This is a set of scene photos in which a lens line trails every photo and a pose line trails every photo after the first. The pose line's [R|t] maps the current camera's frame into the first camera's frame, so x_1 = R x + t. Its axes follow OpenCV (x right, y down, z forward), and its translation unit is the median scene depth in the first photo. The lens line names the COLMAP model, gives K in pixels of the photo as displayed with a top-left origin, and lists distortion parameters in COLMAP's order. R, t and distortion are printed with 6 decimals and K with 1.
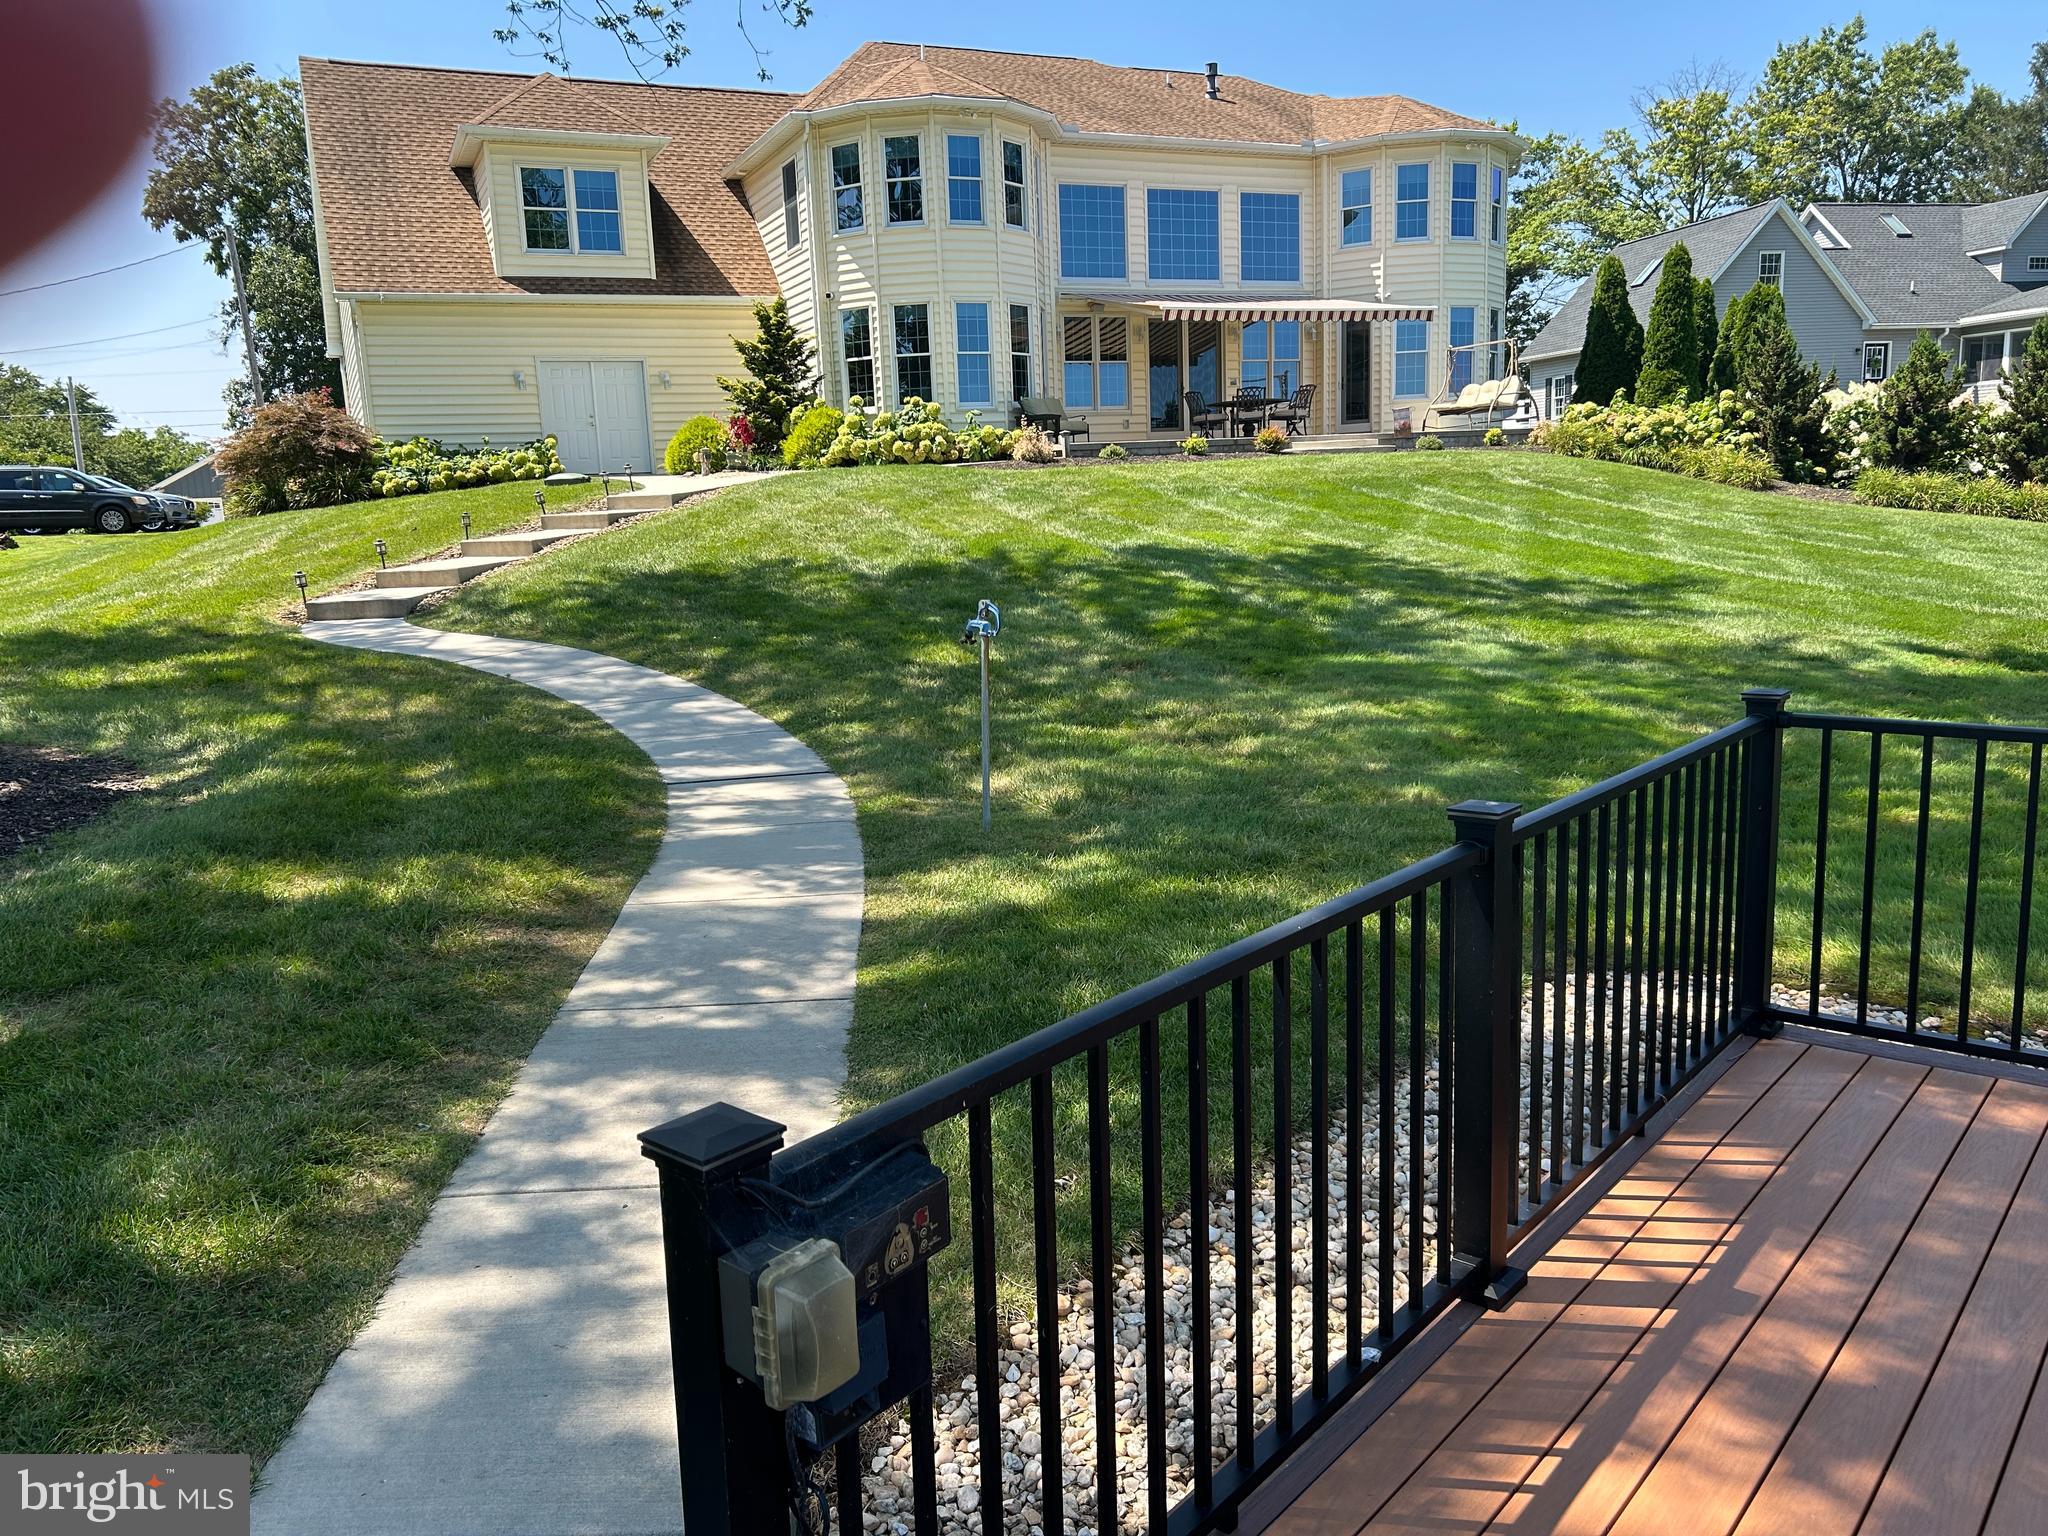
lens RADIAL K [[1569.5, 0, 1024.0], [0, 1569.5, 768.0], [0, 0, 1]] dist [-0.015850, 0.039345]
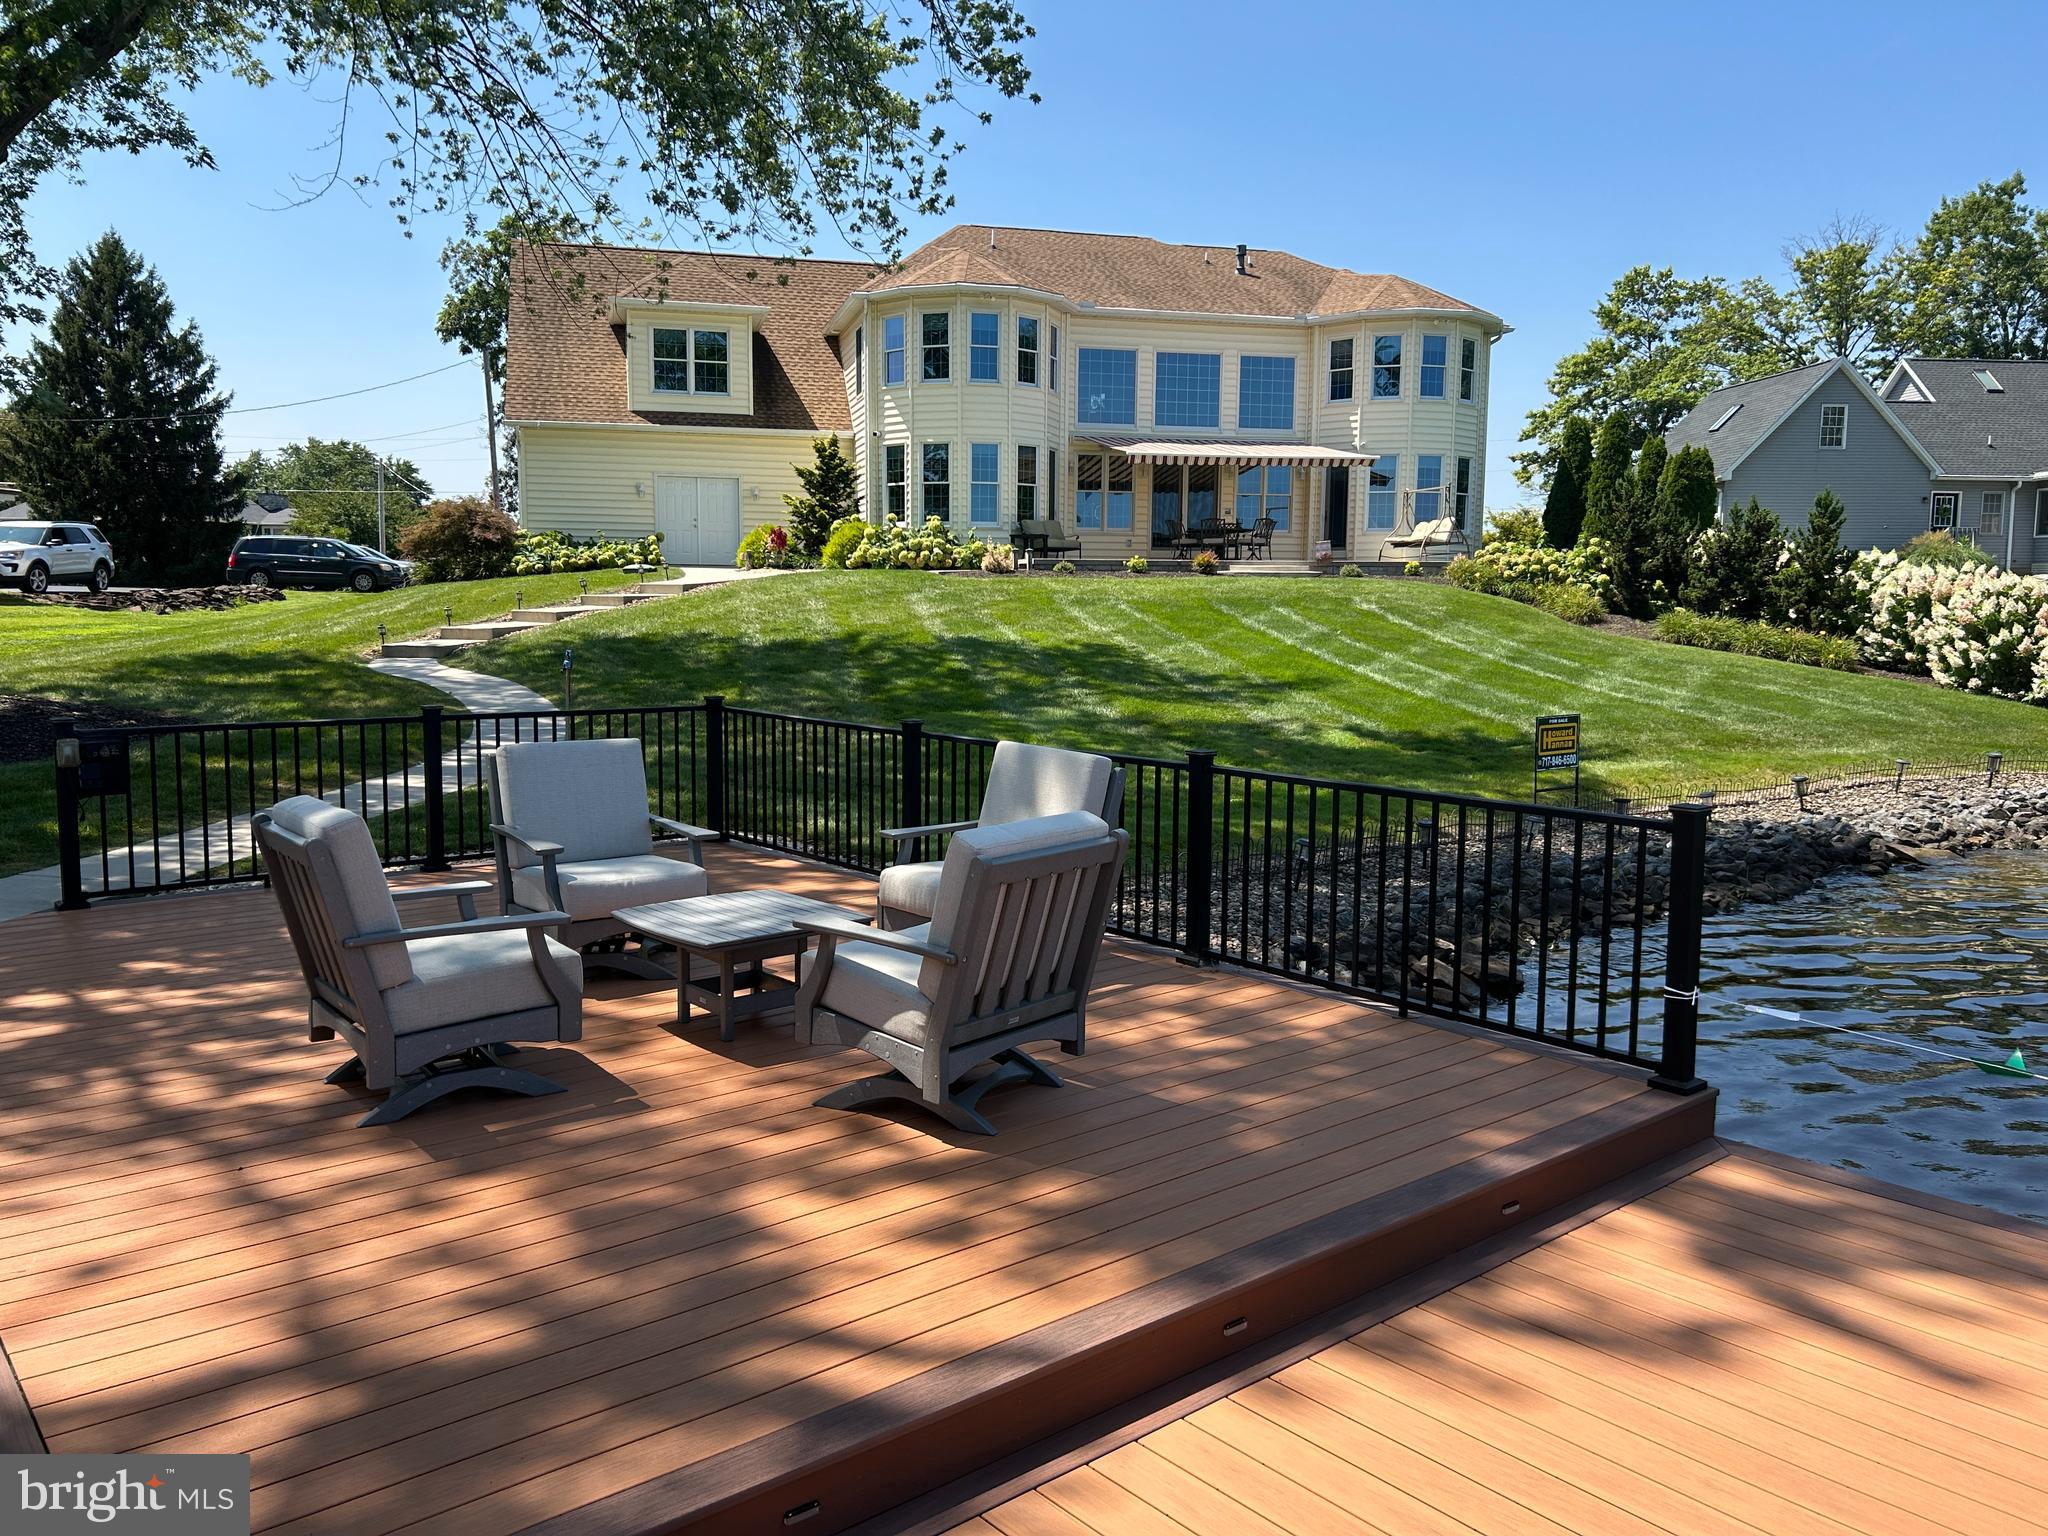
lens RADIAL K [[1548.4, 0, 1024.0], [0, 1548.4, 768.0], [0, 0, 1]] dist [0.011978, -0.004522]
pose [[0.985463, 0.065983, -0.156555, 0.201584], [-0.074951, 0.995826, -0.052080, 0.022967], [0.152465, 0.063056, 0.986295, -0.193459]]
